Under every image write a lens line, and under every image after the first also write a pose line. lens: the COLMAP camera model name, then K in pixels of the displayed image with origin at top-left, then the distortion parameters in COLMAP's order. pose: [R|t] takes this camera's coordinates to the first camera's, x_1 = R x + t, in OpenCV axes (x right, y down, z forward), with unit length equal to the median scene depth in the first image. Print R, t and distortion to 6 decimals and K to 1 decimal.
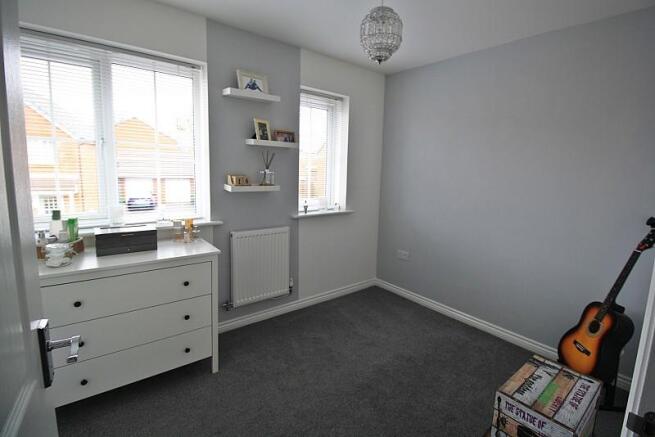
lens RADIAL K [[307.3, 0, 332.0], [0, 307.3, 213.2], [0, 0, 1]] dist [-0.011613, -0.006764]
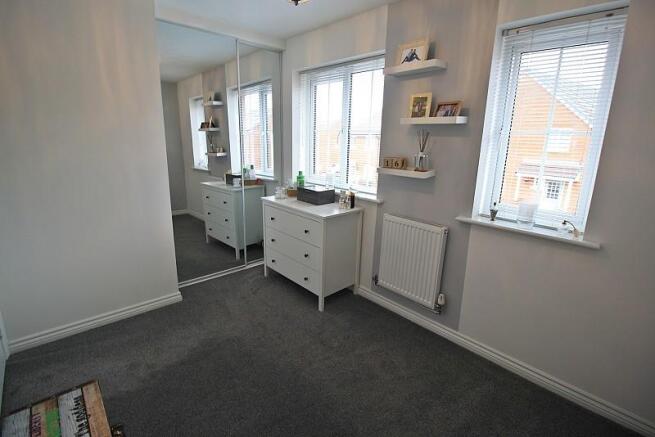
lens RADIAL K [[307.3, 0, 333.5], [0, 307.3, 213.8], [0, 0, 1]] dist [-0.011613, -0.006764]
pose [[0.068915, 0.205343, -0.976261, 0.634186], [-0.168914, 0.966860, 0.191442, -0.098777], [0.983219, 0.151711, 0.101316, 0.699090]]
